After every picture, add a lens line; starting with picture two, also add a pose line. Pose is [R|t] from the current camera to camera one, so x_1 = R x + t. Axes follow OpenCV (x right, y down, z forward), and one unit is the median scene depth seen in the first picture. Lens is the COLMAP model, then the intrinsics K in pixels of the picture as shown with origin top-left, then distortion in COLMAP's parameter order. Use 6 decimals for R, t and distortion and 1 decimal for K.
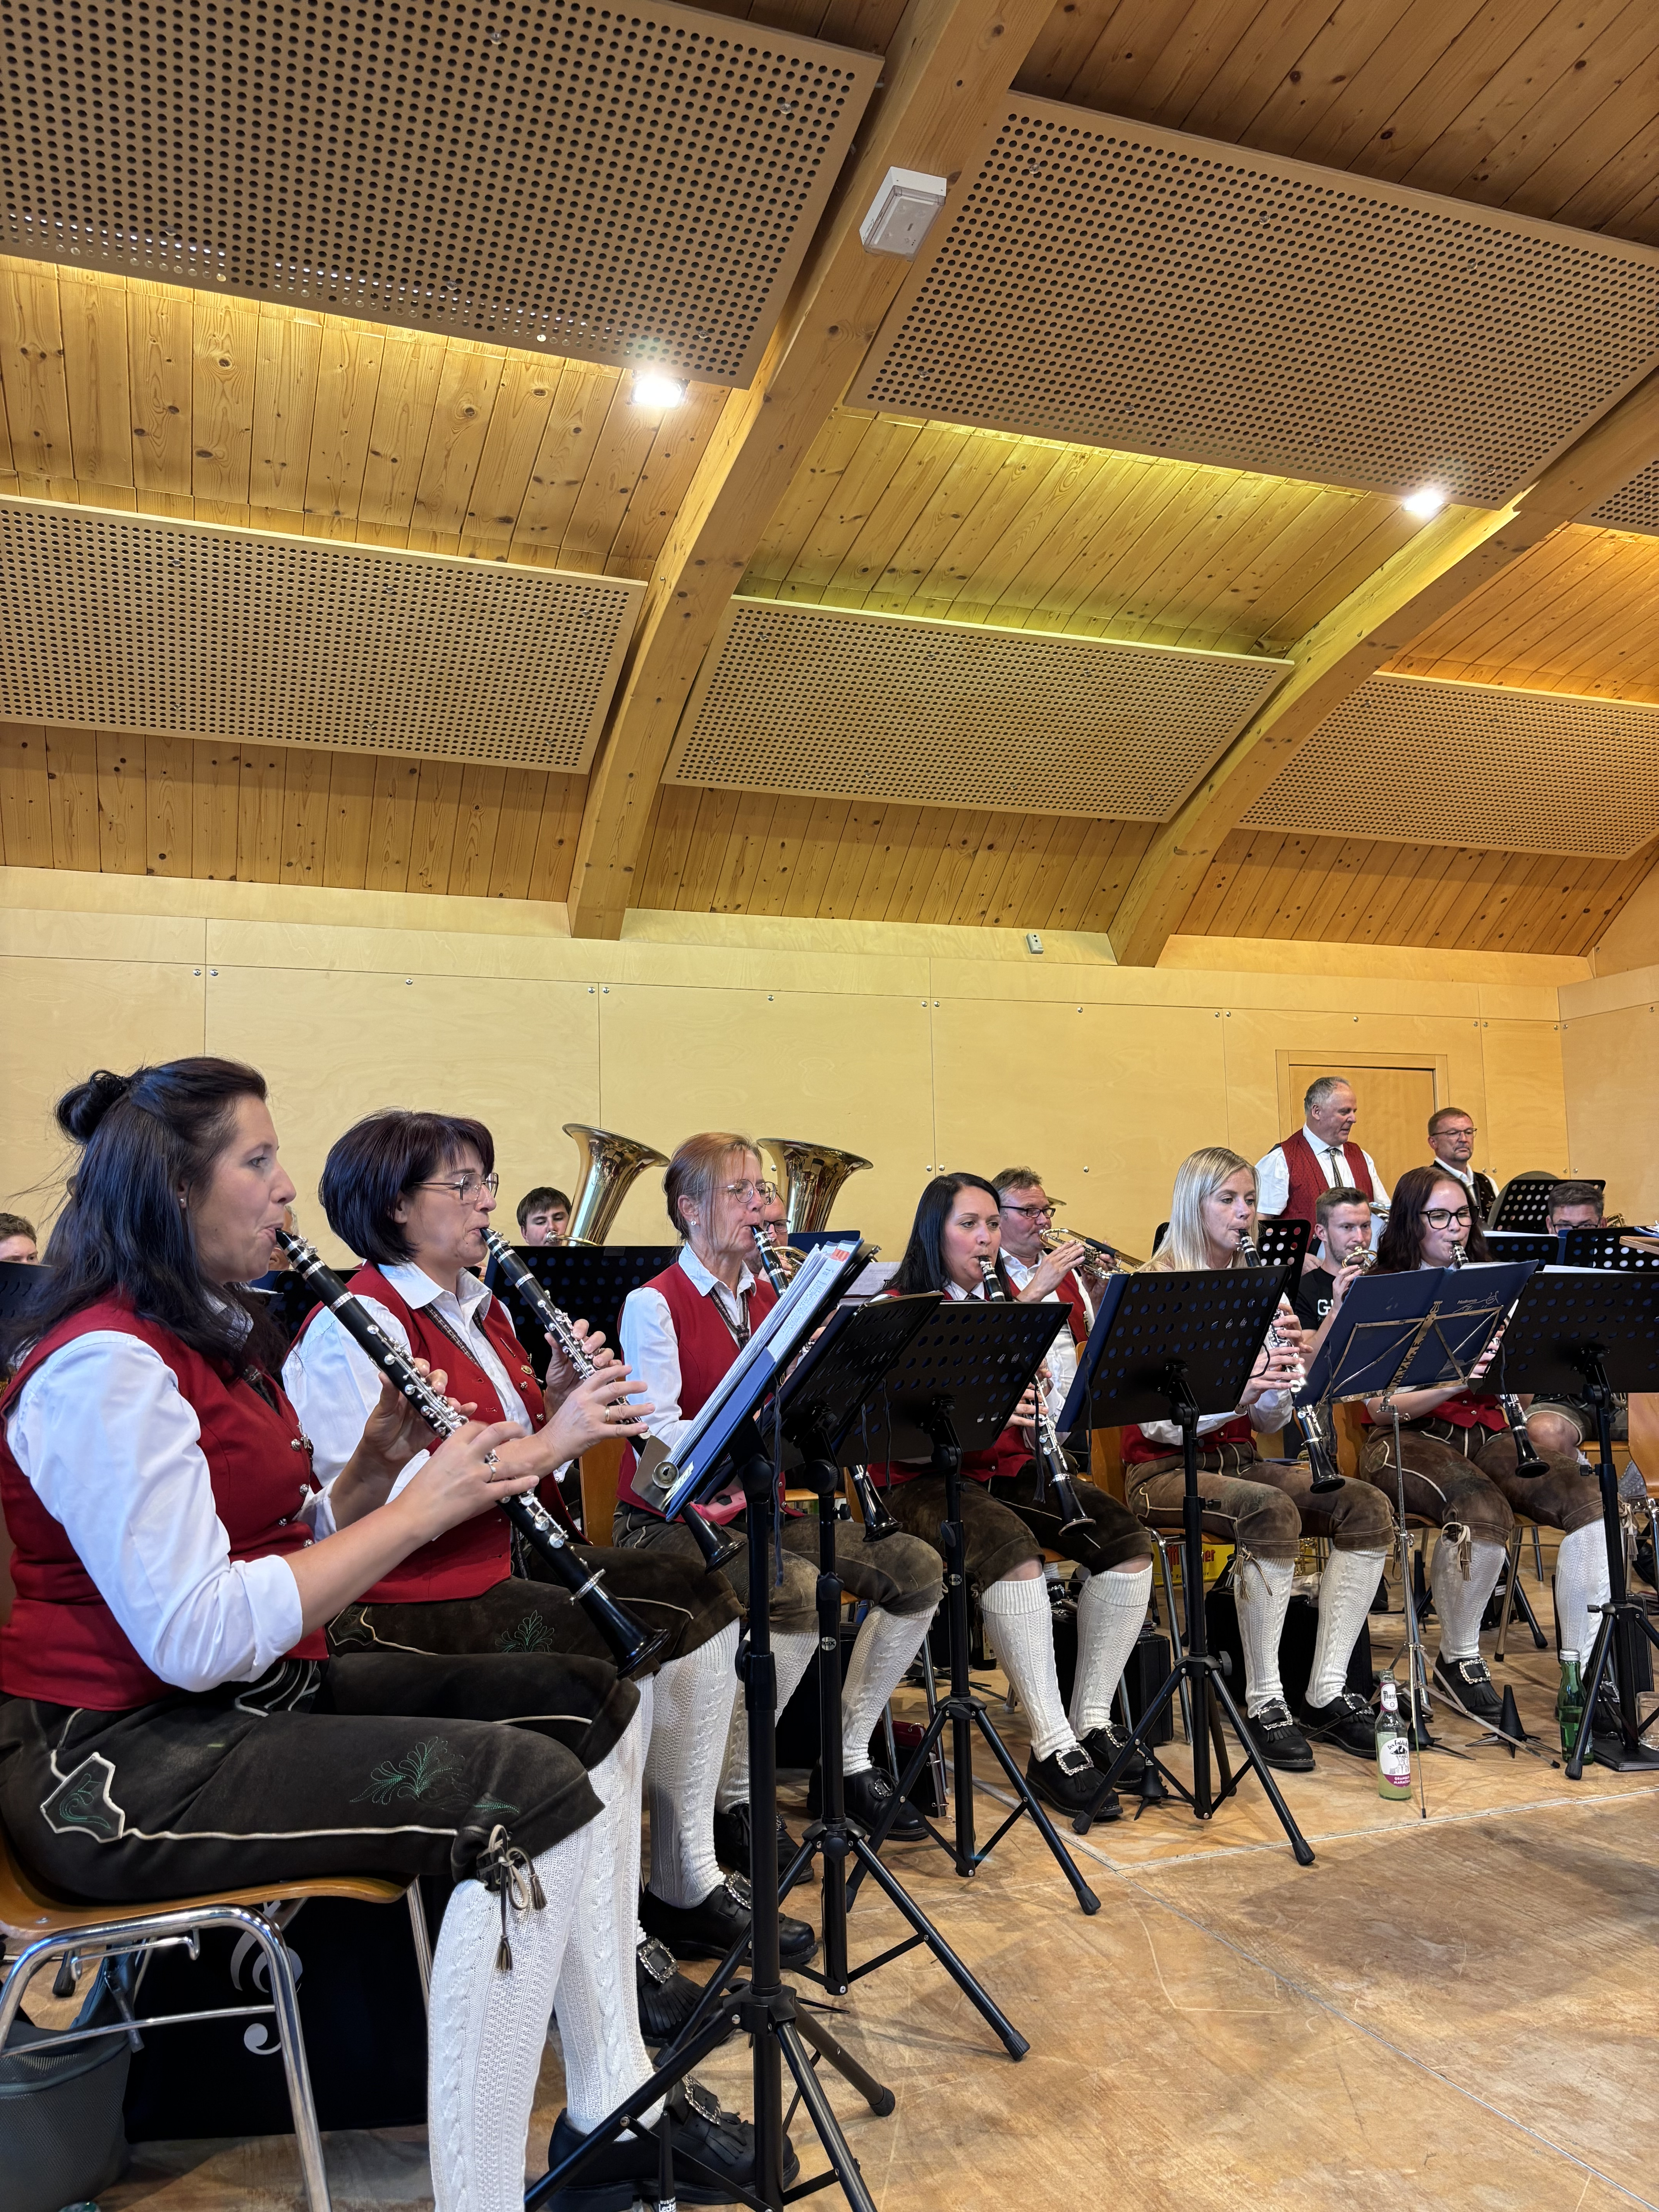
lens RADIAL K [[1705.1, 0, 829.5], [0, 1705.1, 1106.0], [0, 0, 1]] dist [0.019667, -0.003166]
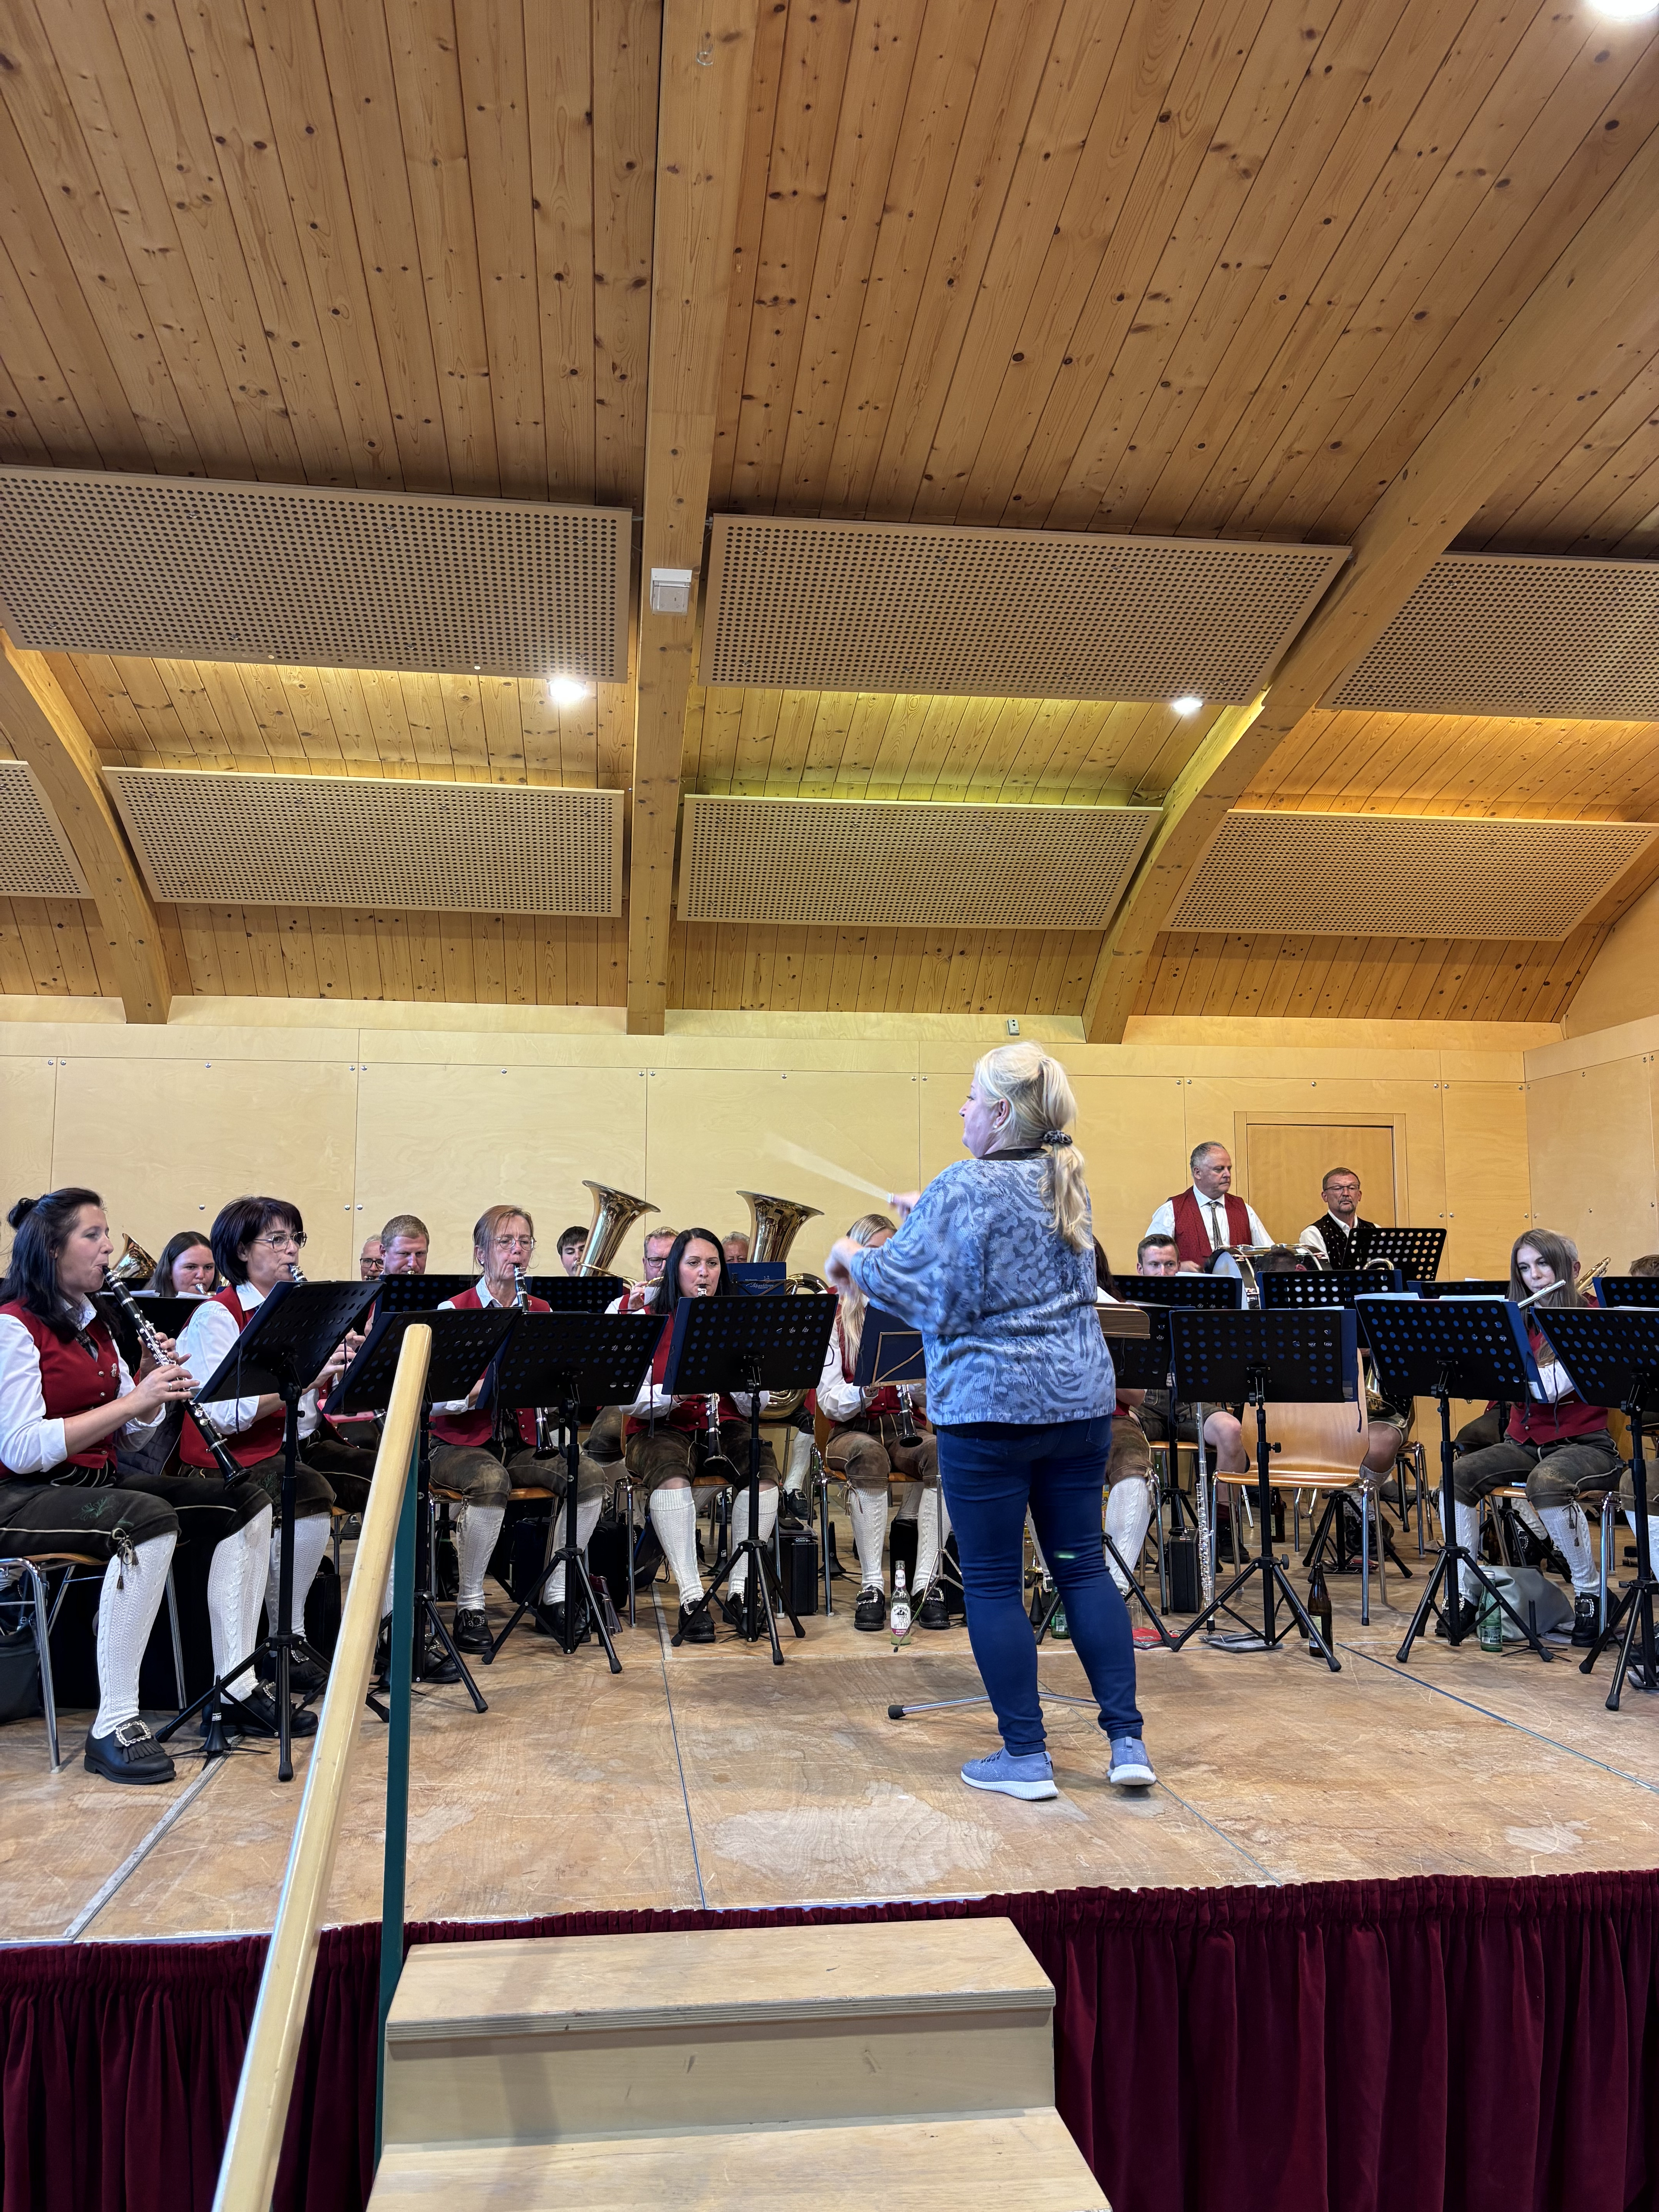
lens RADIAL K [[1705.1, 0, 829.5], [0, 1705.1, 1106.0], [0, 0, 1]] dist [0.019667, -0.003166]
pose [[0.974096, -0.003929, -0.226101, 0.315288], [0.001908, 0.999956, -0.009156, -0.032558], [0.226127, 0.008488, 0.974061, -0.260684]]
